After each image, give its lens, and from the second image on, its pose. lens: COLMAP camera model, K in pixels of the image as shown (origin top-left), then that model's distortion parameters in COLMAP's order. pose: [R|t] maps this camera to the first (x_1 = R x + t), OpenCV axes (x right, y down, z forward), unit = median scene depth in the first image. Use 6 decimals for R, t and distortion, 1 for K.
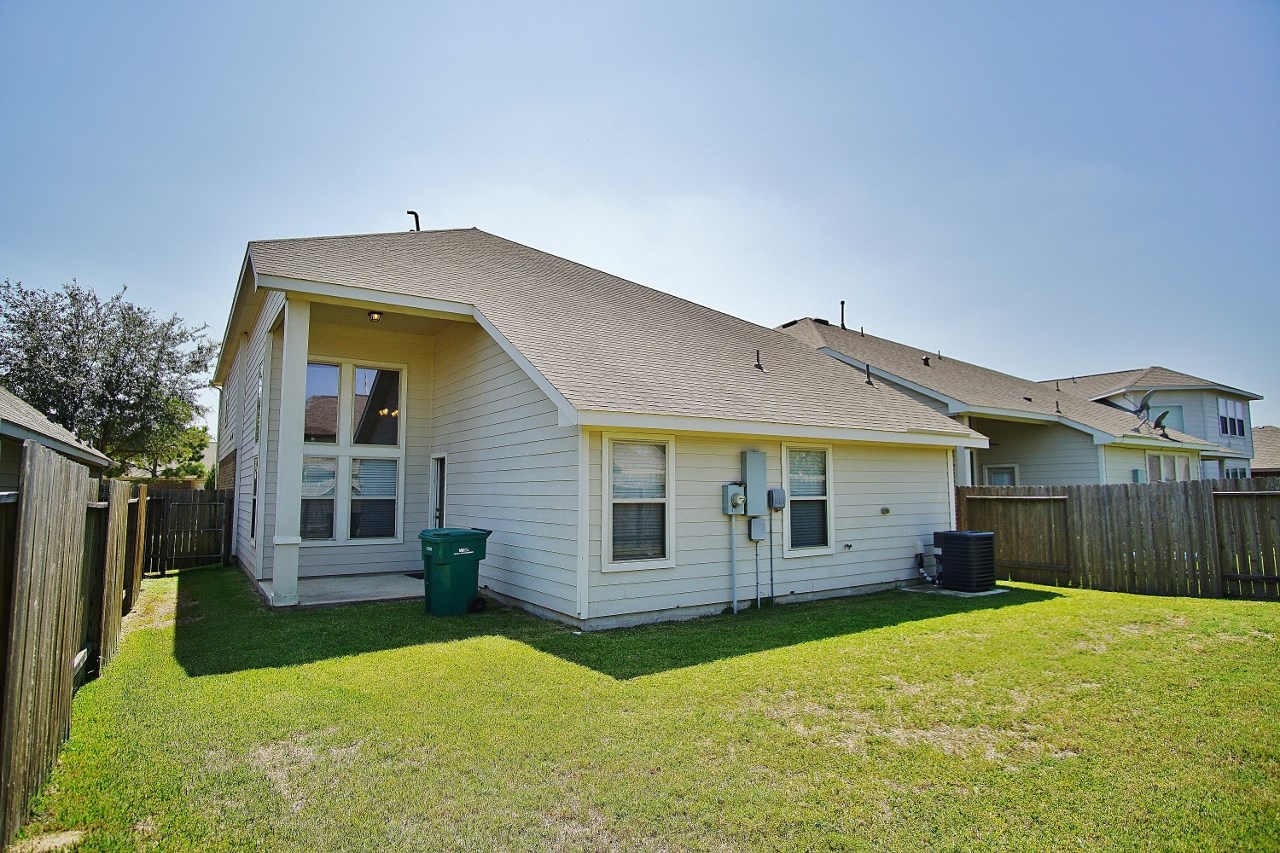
lens RADIAL K [[680.0, 0, 629.9], [0, 680.0, 425.2], [0, 0, 1]] dist [-0.038142, 0.011225]
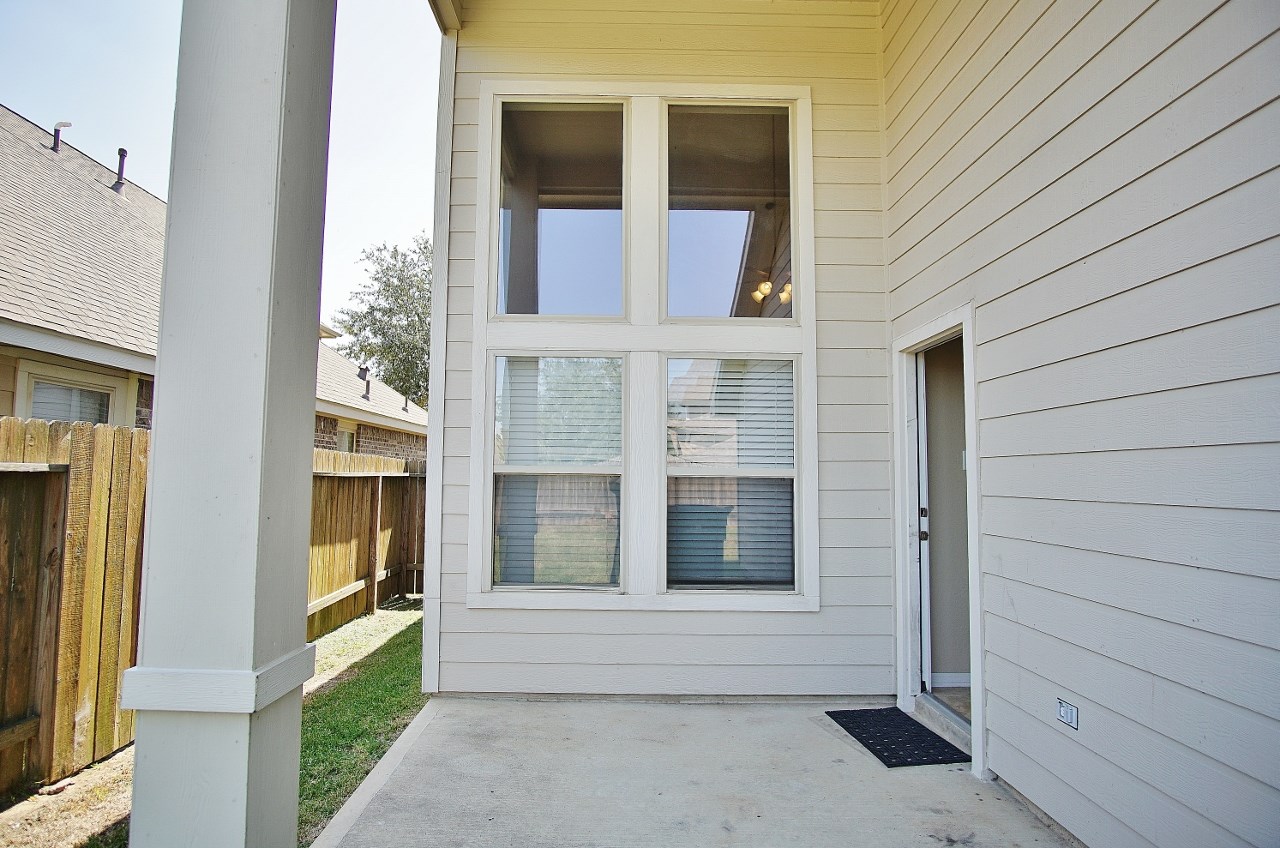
lens RADIAL K [[680.0, 0, 629.9], [0, 680.0, 422.7], [0, 0, 1]] dist [-0.038142, 0.011225]
pose [[0.841415, -0.030056, -0.539553, -0.228209], [0.042336, 0.999050, 0.010370, 0.074308], [0.538729, -0.031568, 0.841888, 0.662142]]
